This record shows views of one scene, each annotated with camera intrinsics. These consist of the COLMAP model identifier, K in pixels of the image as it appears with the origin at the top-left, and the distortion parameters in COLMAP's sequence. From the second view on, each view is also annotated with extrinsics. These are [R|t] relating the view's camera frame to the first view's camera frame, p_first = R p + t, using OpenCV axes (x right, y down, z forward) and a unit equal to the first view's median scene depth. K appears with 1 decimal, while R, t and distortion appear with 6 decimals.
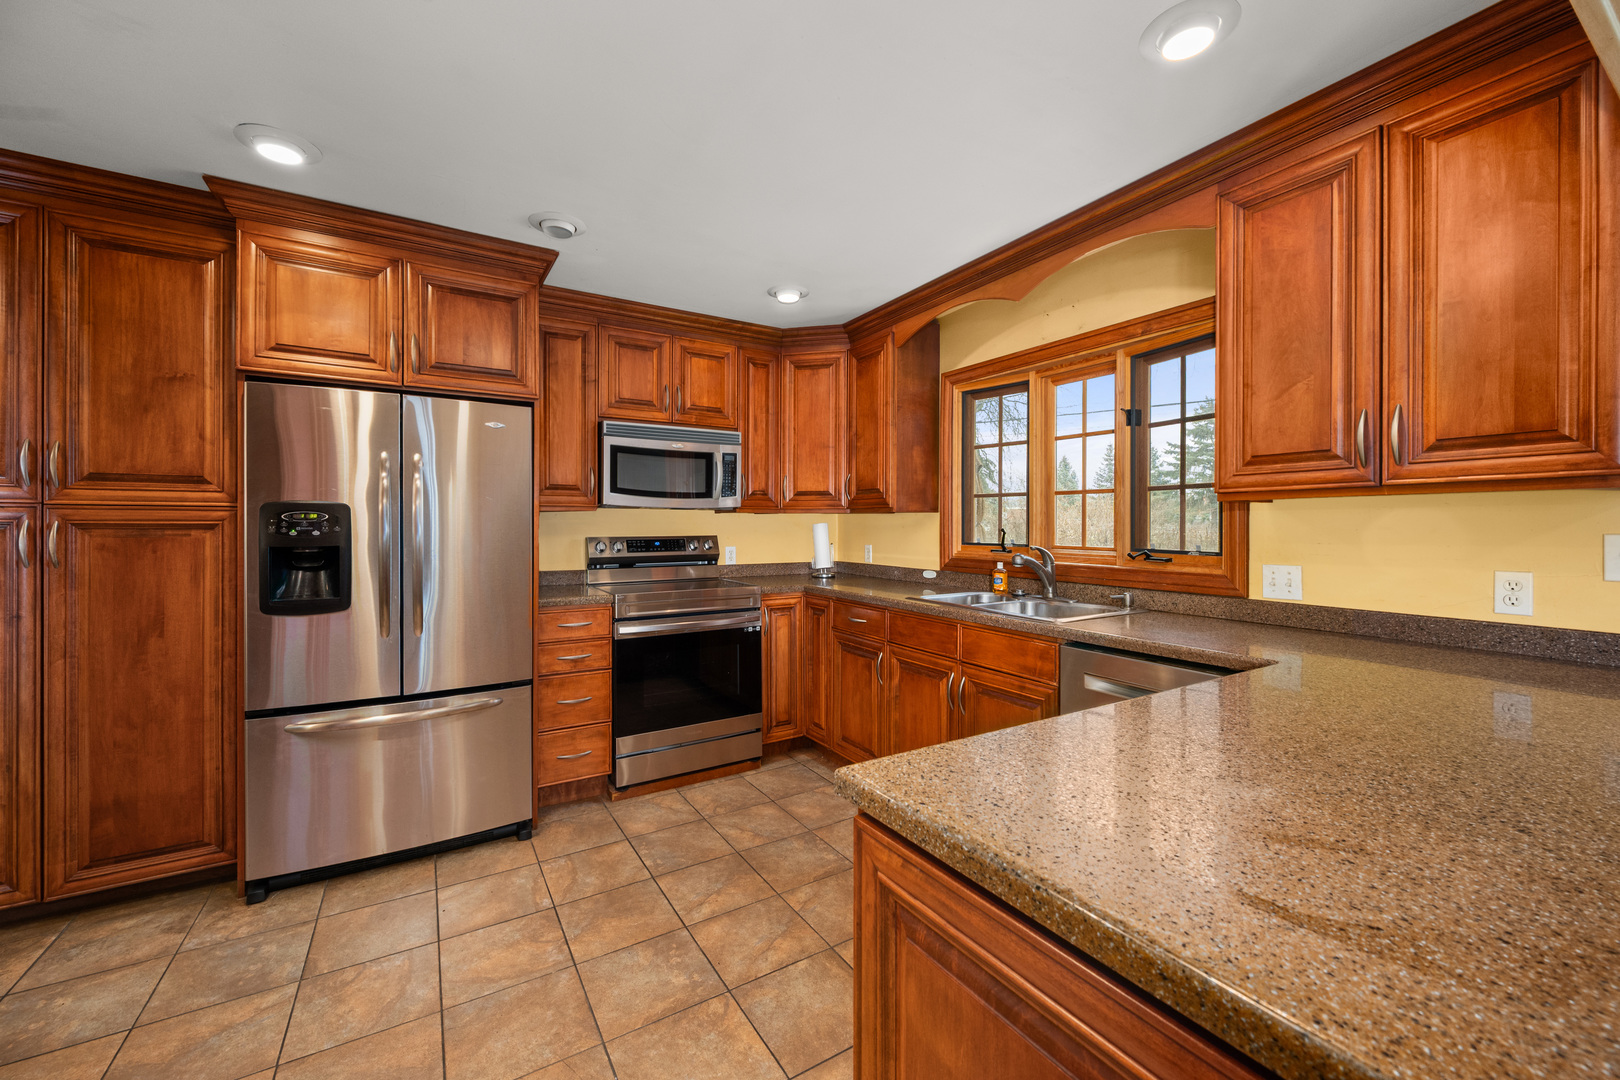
lens RADIAL K [[632.5, 0, 816.2], [0, 632.5, 528.3], [0, 0, 1]] dist [-0.000914, -0.000117]
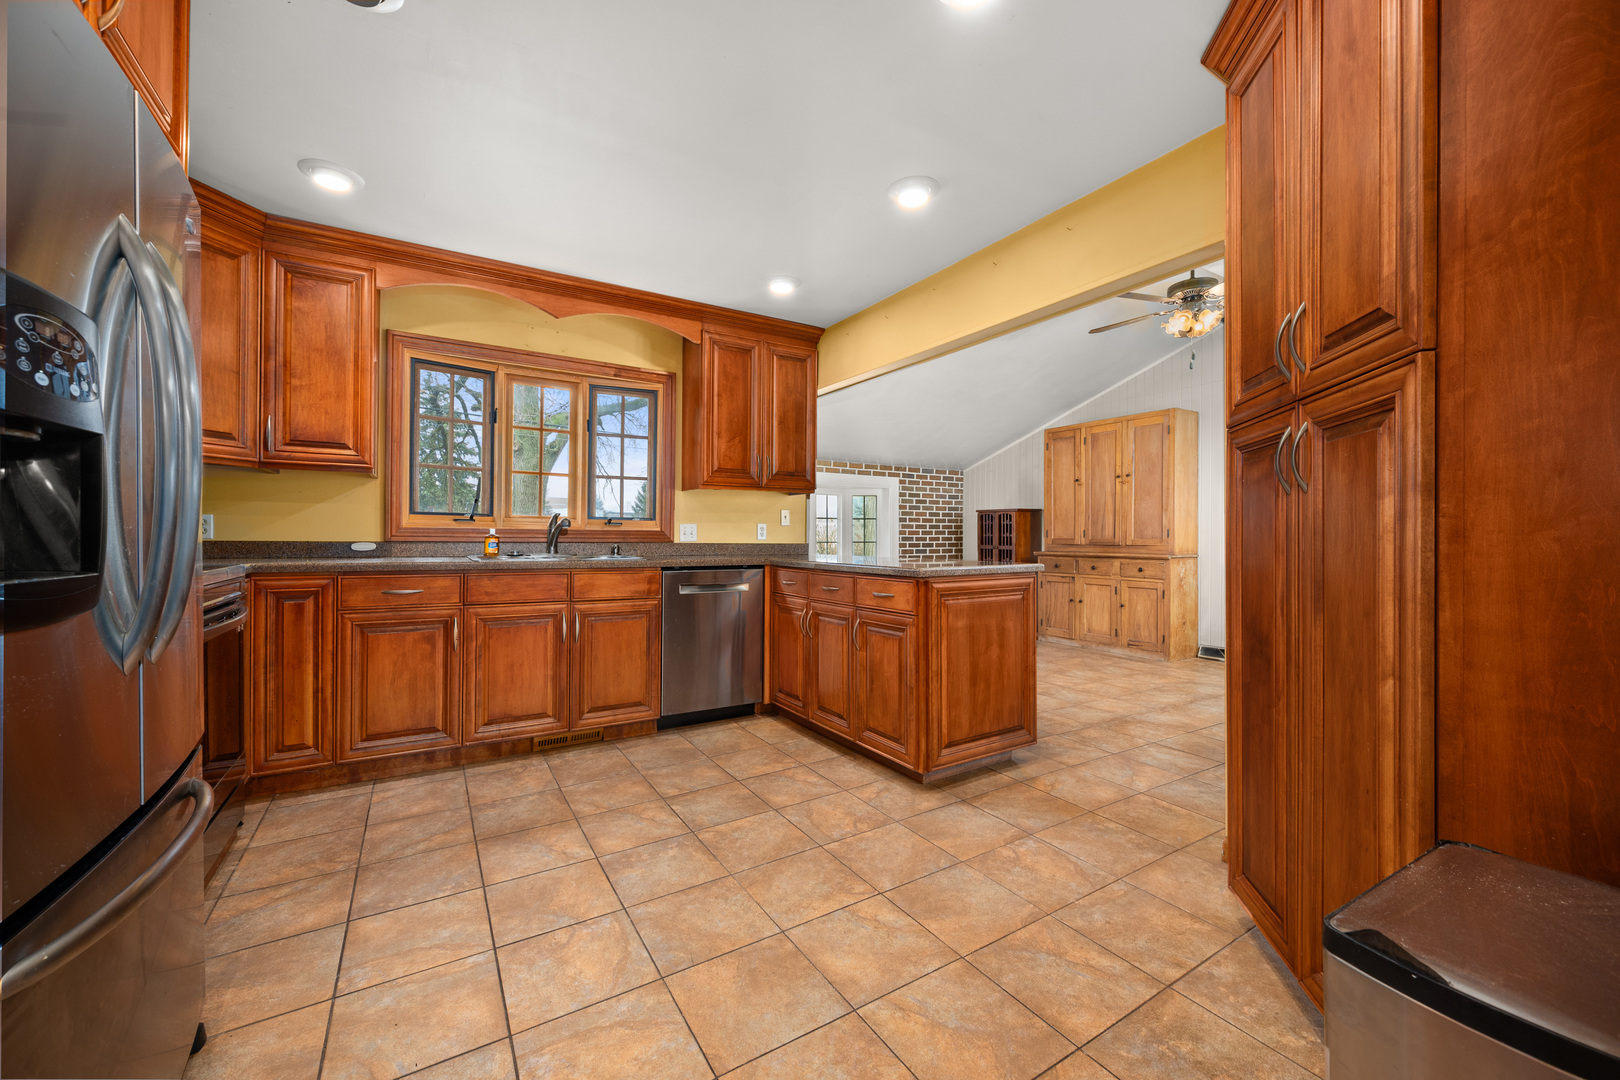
lens RADIAL K [[641.5, 0, 804.9], [0, 641.5, 531.7], [0, 0, 1]] dist [-0.001548, -0.000098]
pose [[0.009452, 0.004560, 0.999945, -0.831568], [-0.003678, 0.999983, -0.004525, 0.061650], [-0.999949, -0.003635, 0.009469, 0.424615]]
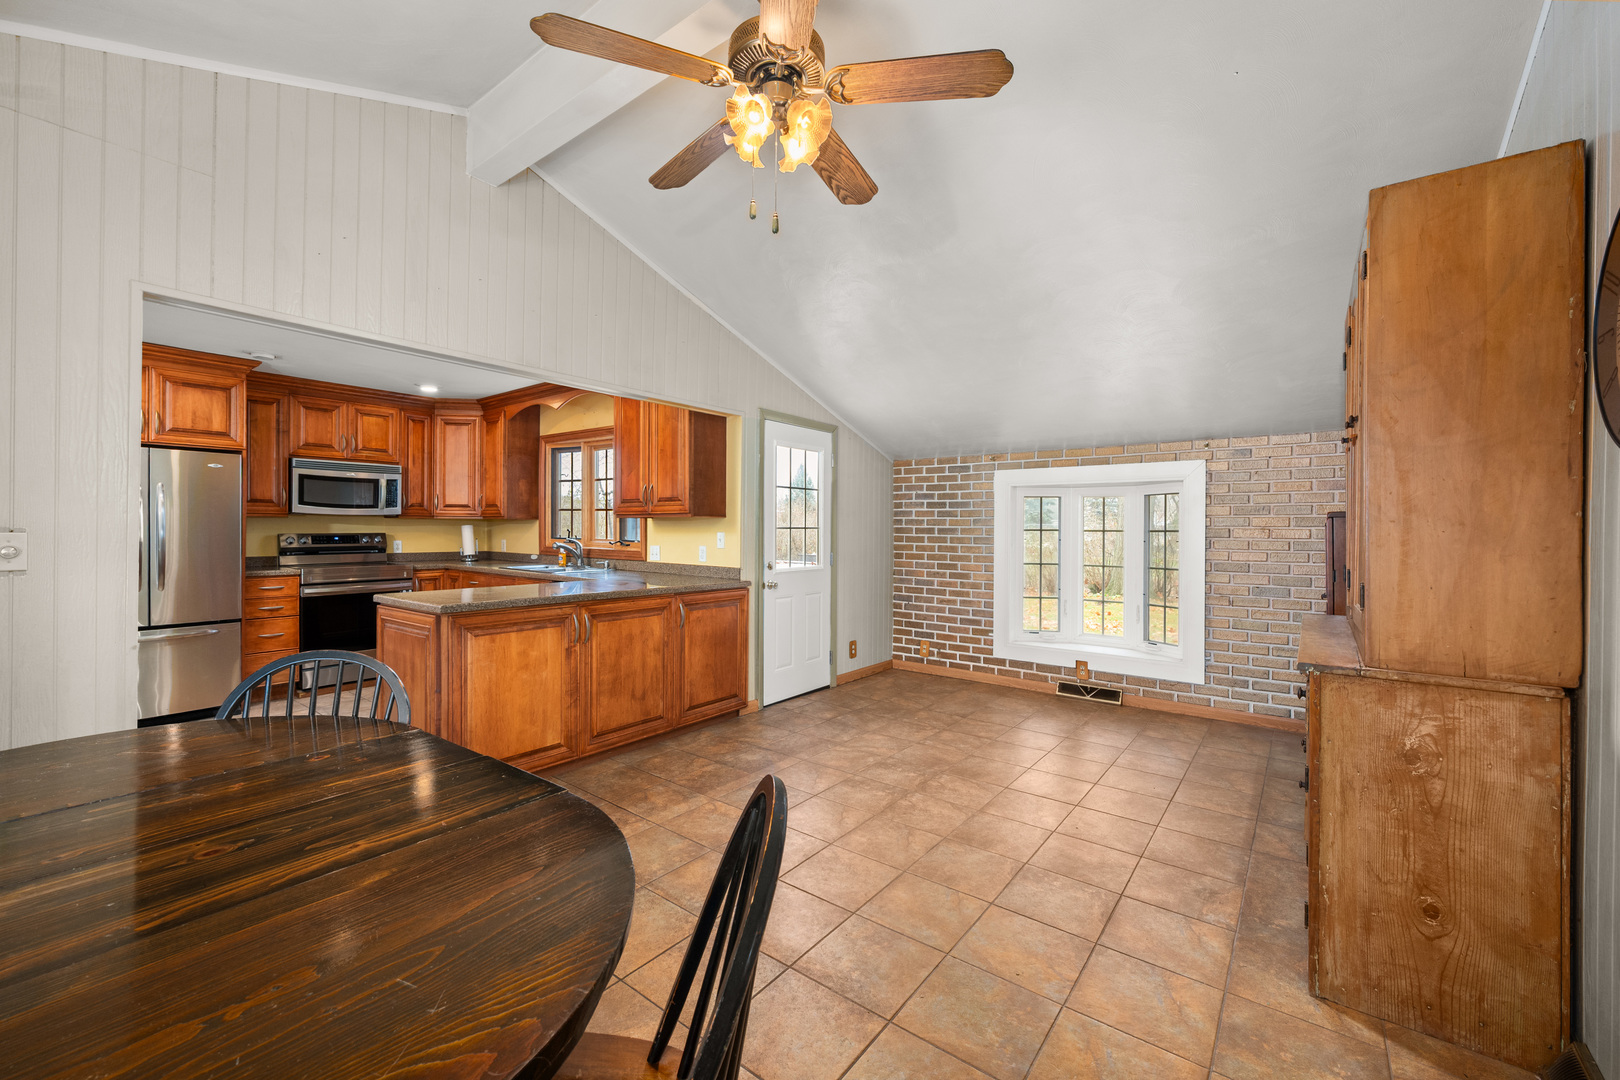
lens RADIAL K [[641.5, 0, 804.9], [0, 641.5, 531.7], [0, 0, 1]] dist [-0.001548, -0.000098]
pose [[0.937350, 0.003237, 0.348374, 0.296609], [-0.005204, 0.999975, 0.004708, -0.004486], [-0.348350, -0.006226, 0.937344, -0.922569]]
